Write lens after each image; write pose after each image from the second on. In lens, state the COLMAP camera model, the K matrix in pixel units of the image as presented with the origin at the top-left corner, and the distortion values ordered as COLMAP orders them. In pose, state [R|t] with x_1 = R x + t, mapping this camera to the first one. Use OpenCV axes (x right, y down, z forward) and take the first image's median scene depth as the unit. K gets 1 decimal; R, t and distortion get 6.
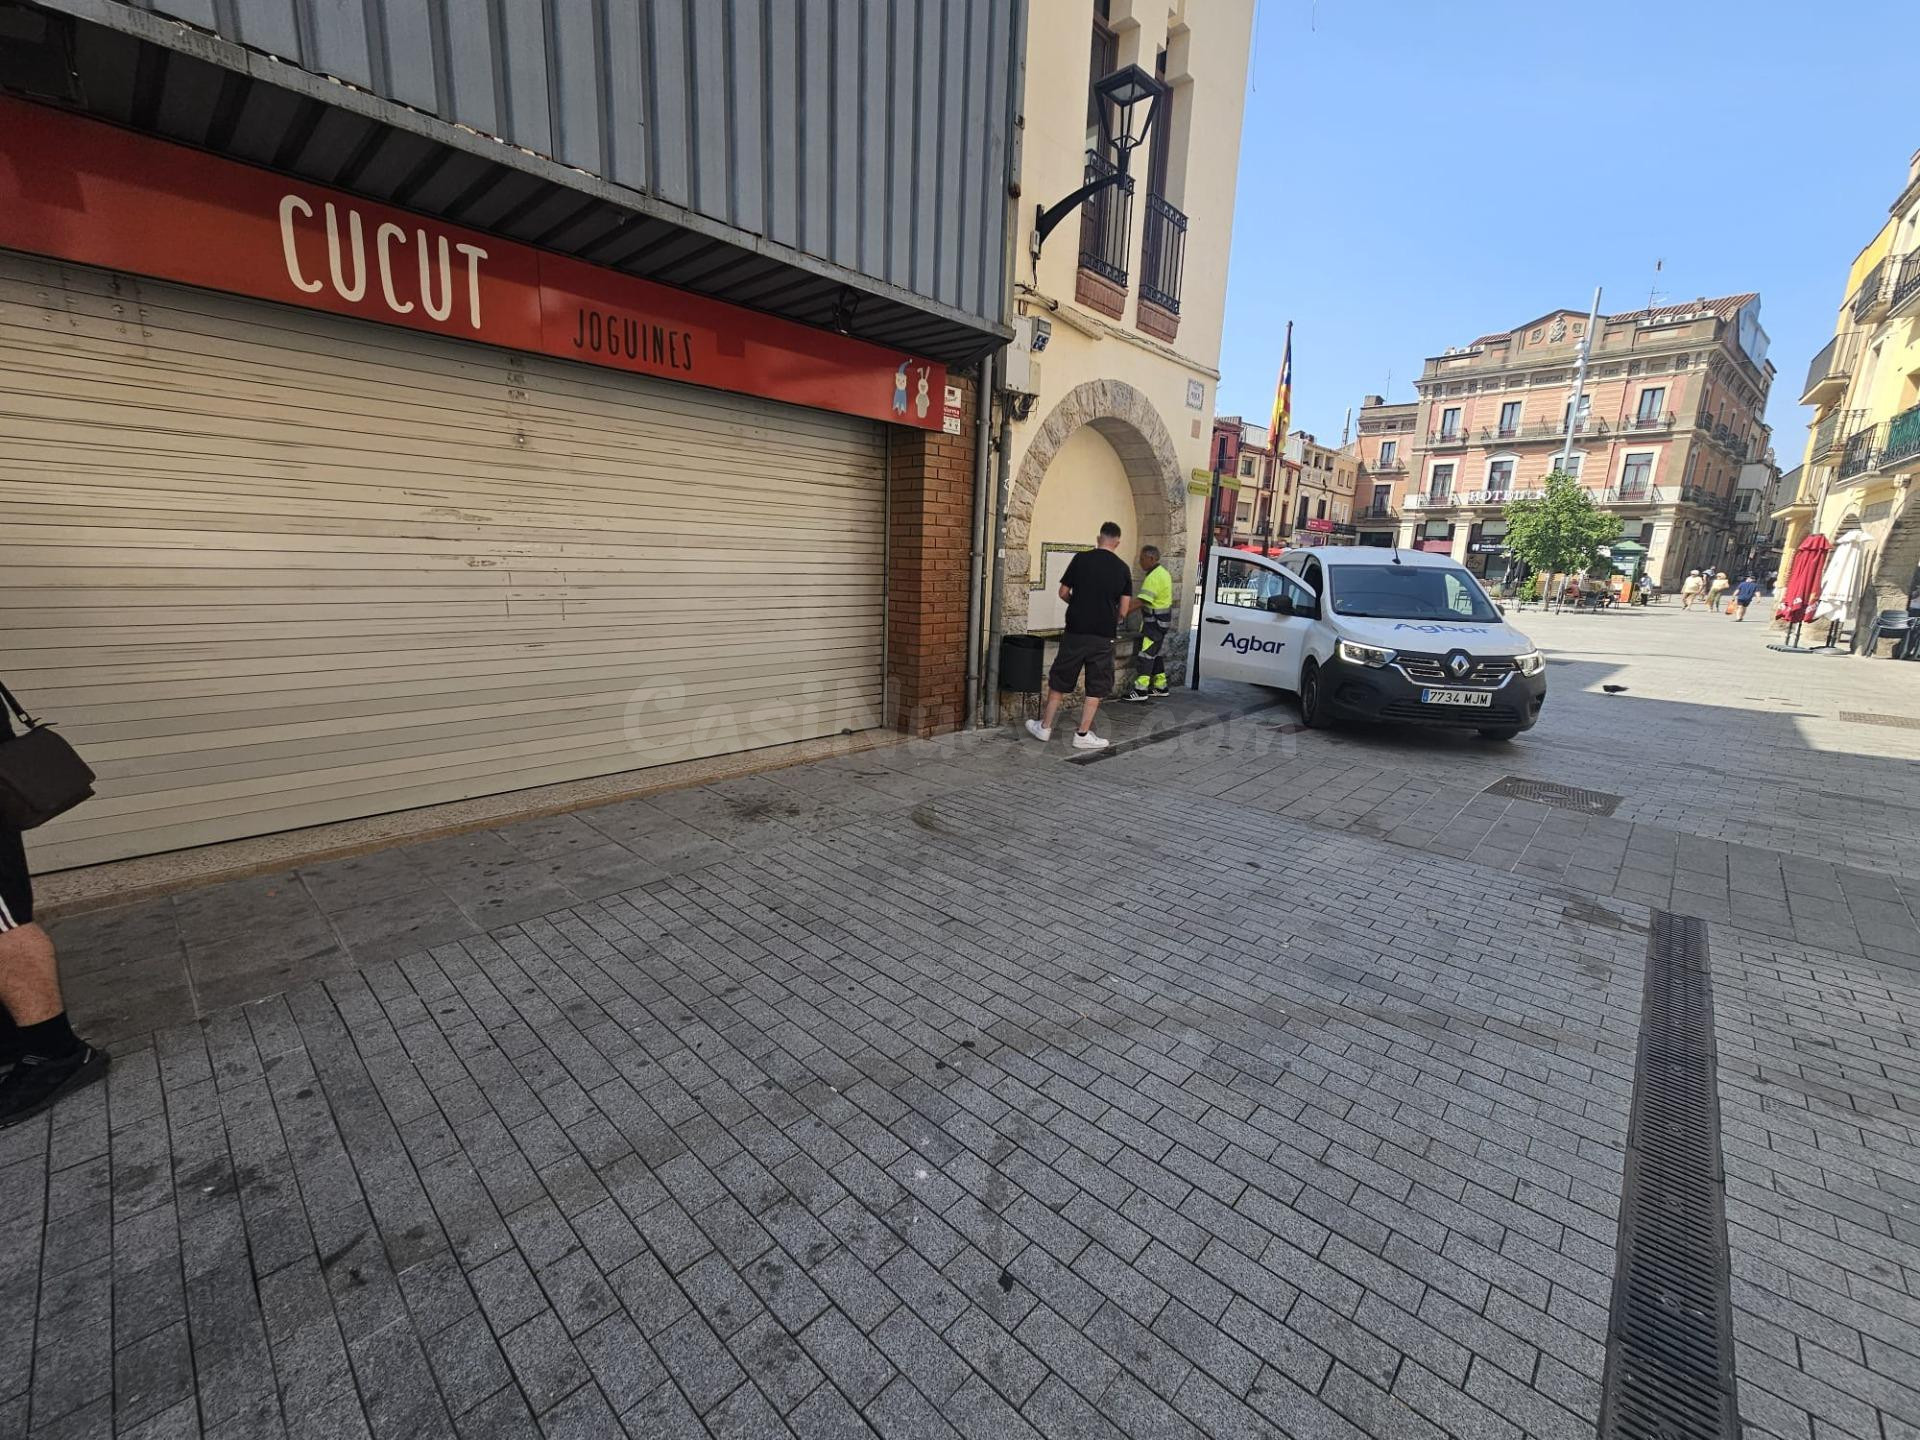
lens RADIAL K [[784.2, 0, 957.6], [0, 784.2, 723.0], [0, 0, 1]] dist [0.000339, 0.000770]
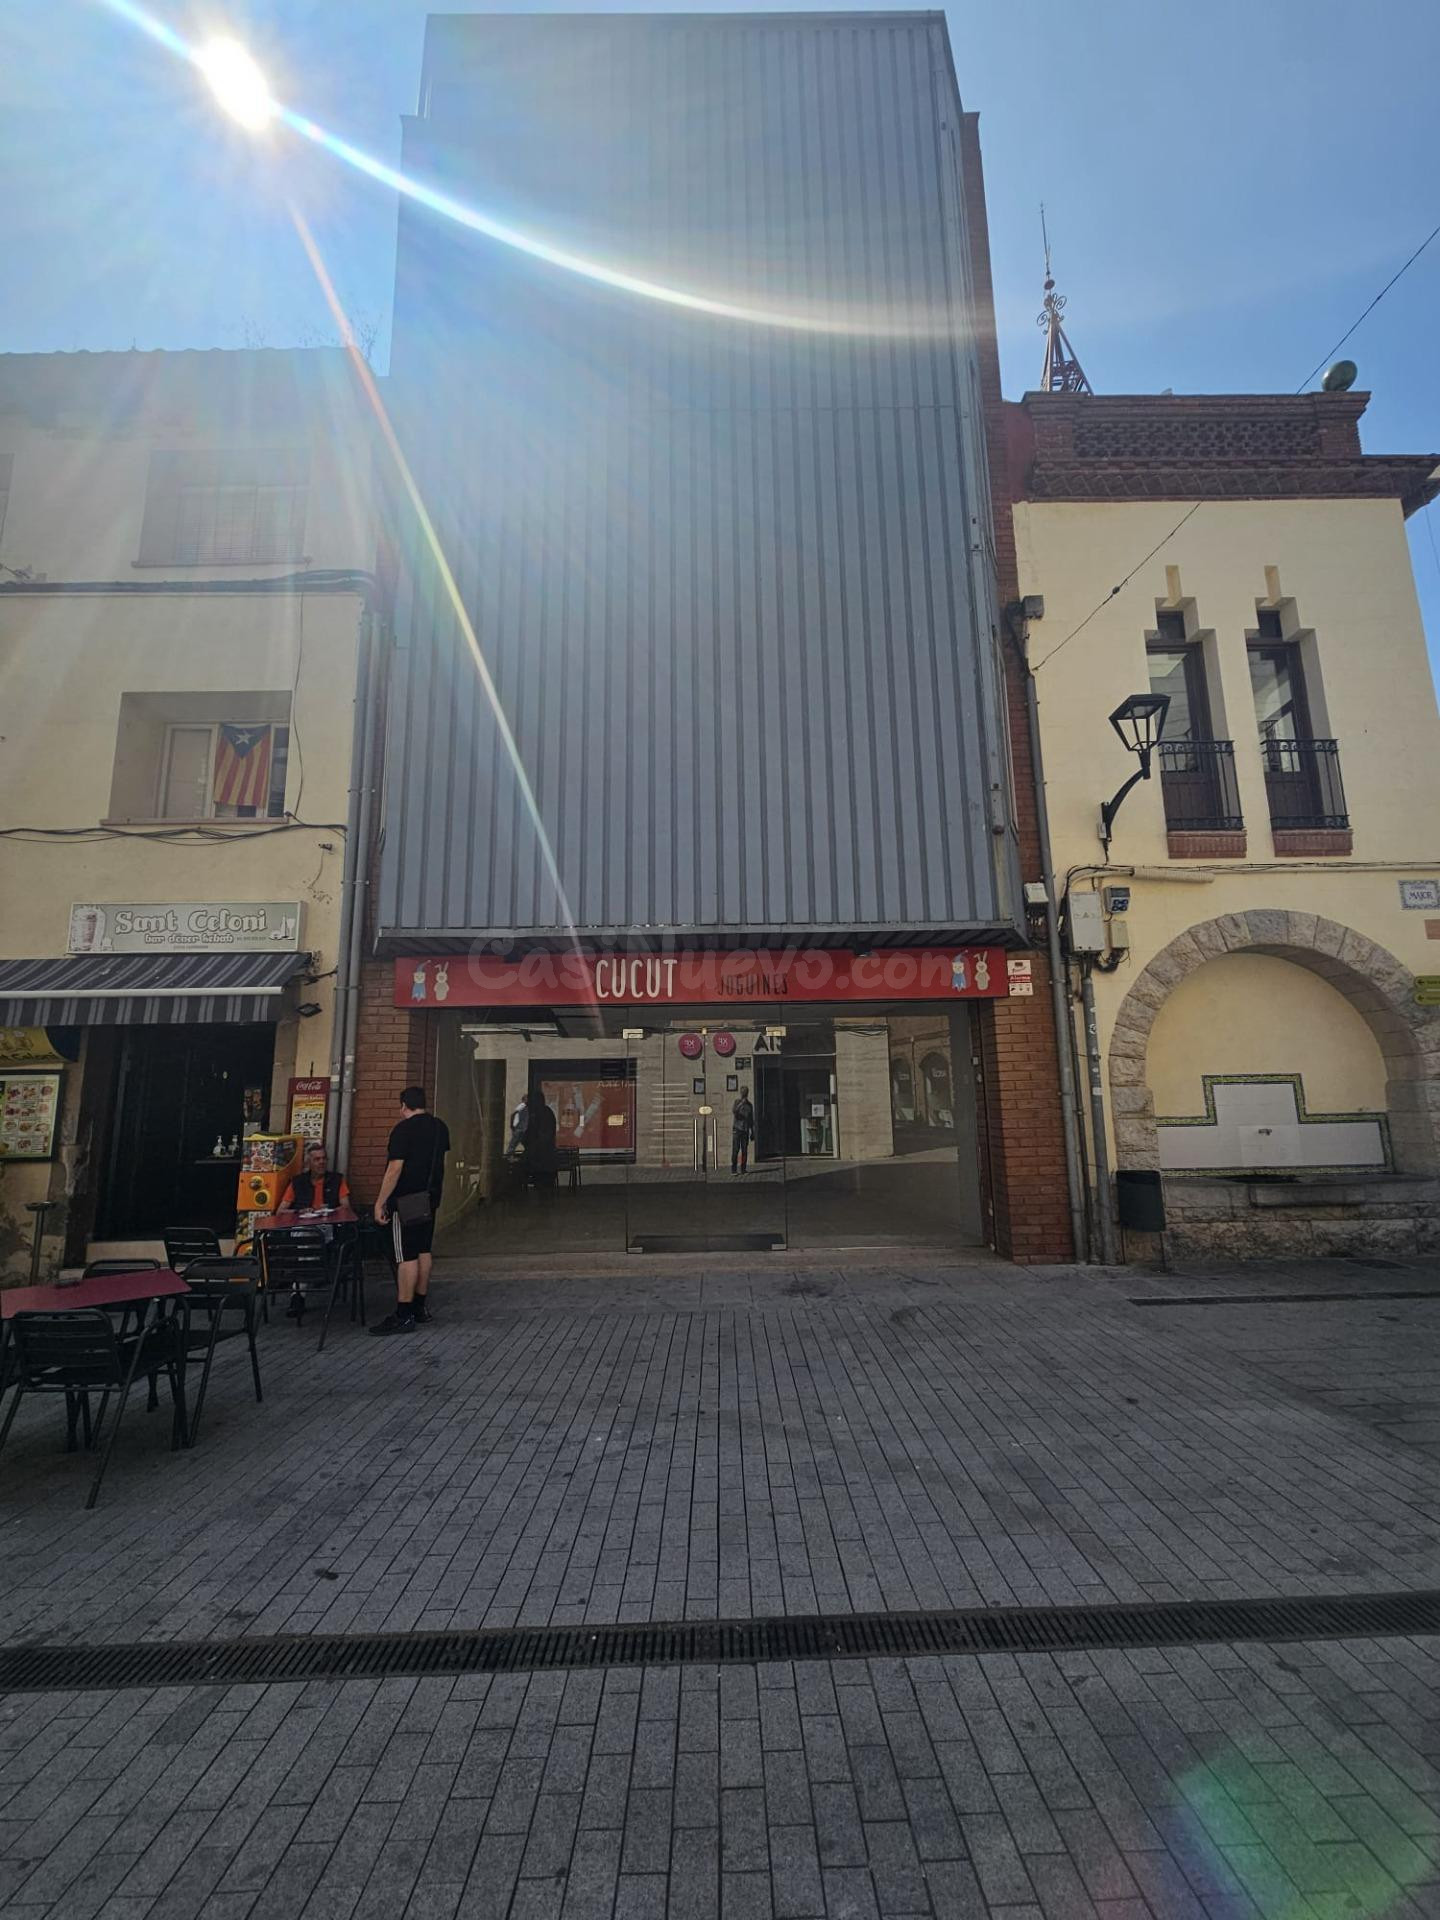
lens RADIAL K [[784.2, 0, 728.6], [0, 784.2, 961.2], [0, 0, 1]] dist [0.000339, 0.000770]
pose [[0.687112, -0.169434, -0.706519, 0.815172], [-0.110047, 0.936939, -0.331716, 0.046702], [0.718169, 0.305677, 0.625136, -0.141607]]
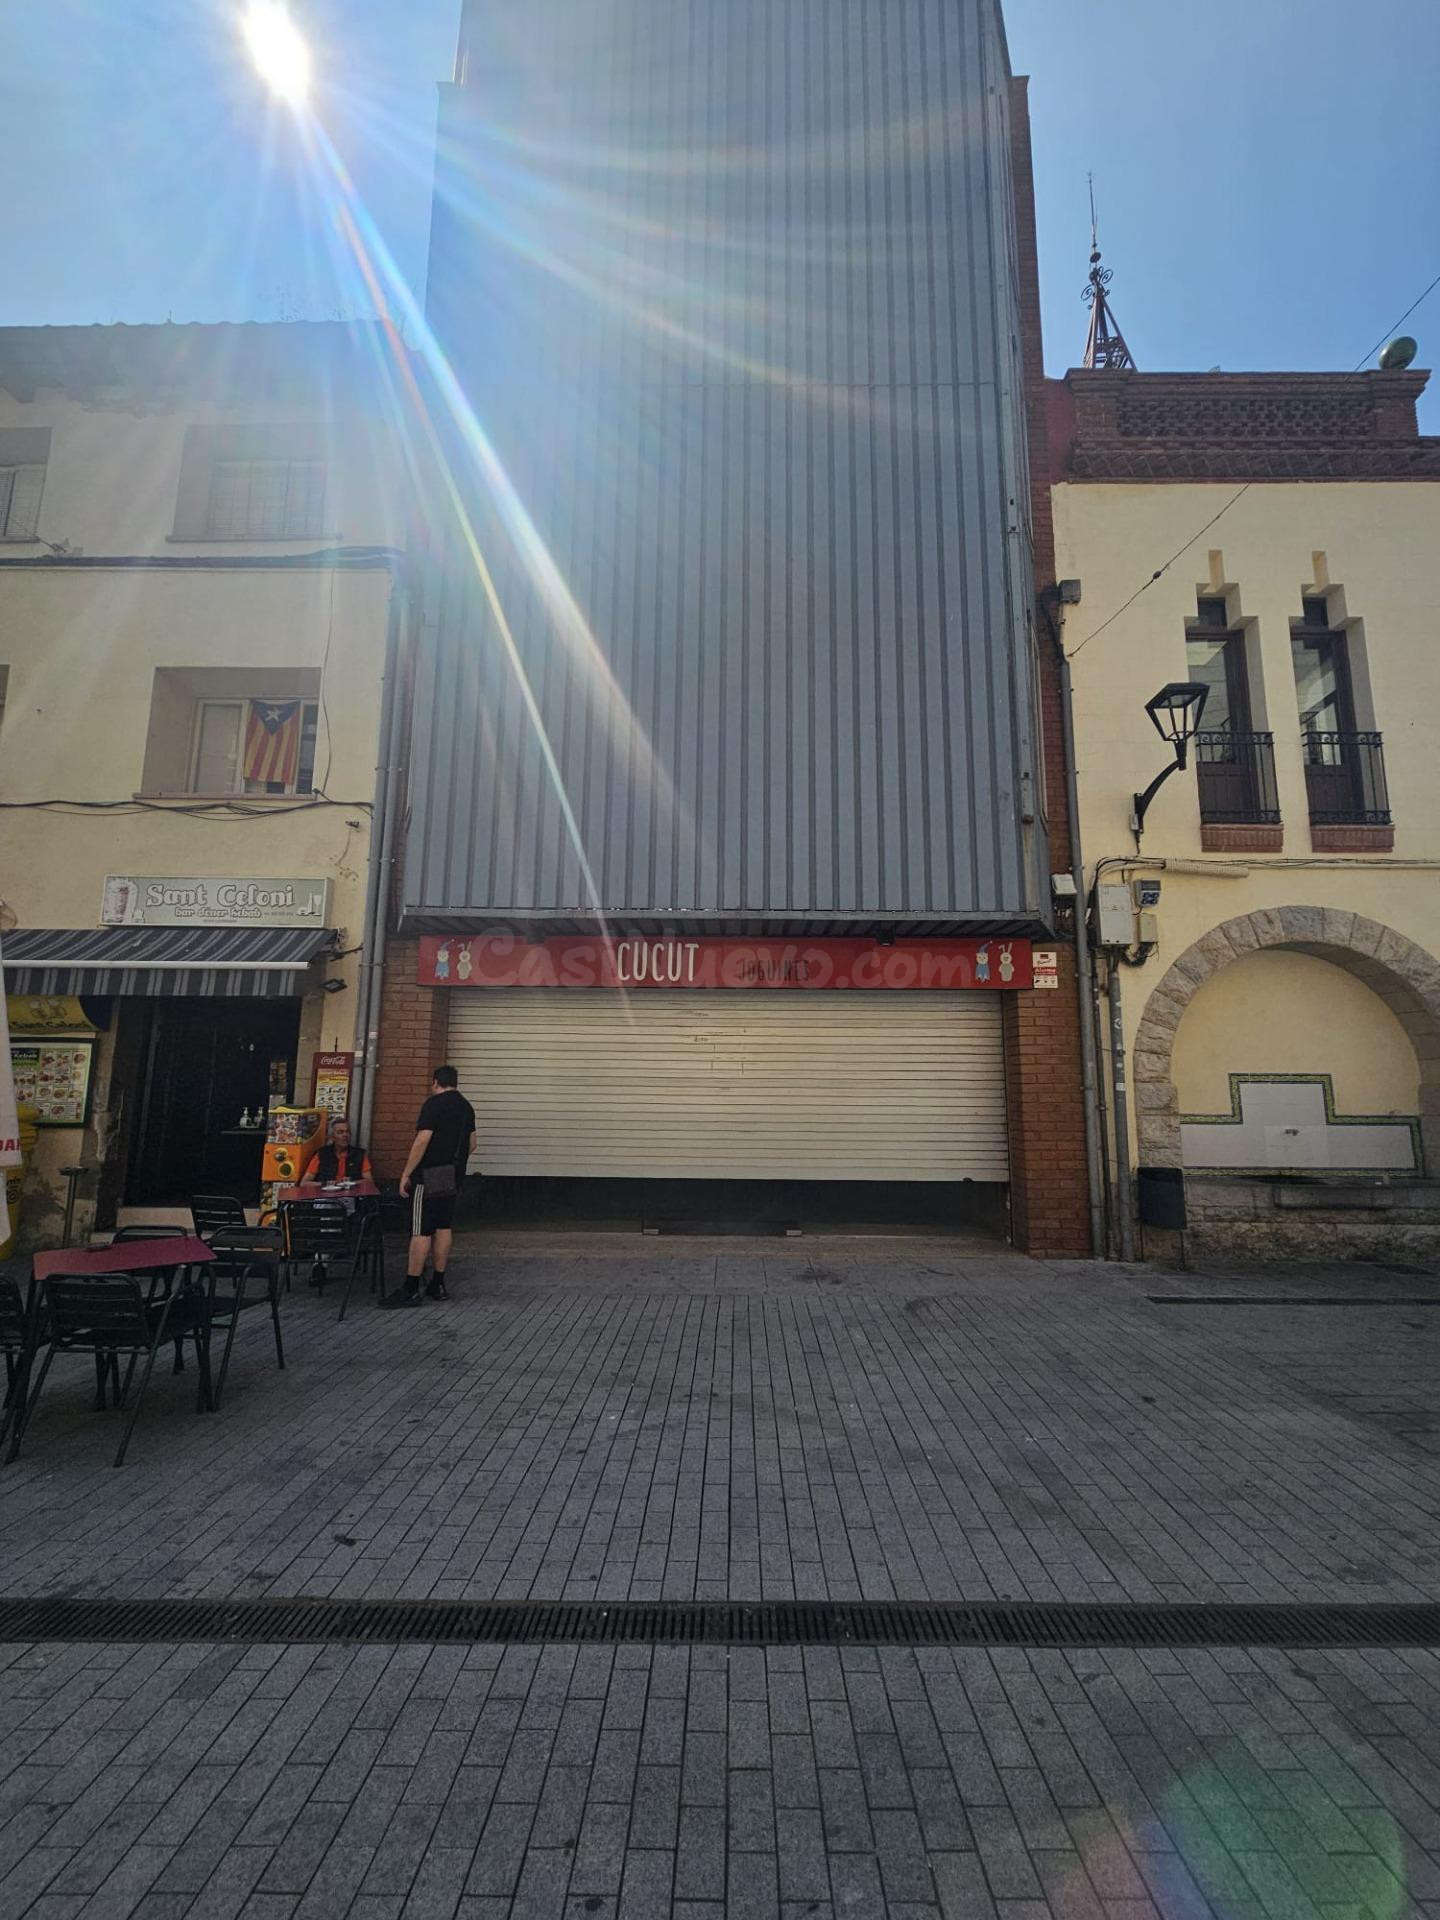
lens RADIAL K [[784.2, 0, 728.6], [0, 784.2, 961.2], [0, 0, 1]] dist [0.000339, 0.000770]
pose [[0.672309, -0.140495, -0.726816, 0.808737], [-0.139319, 0.940267, -0.310626, 0.044715], [0.727043, 0.310096, 0.612576, -0.140607]]
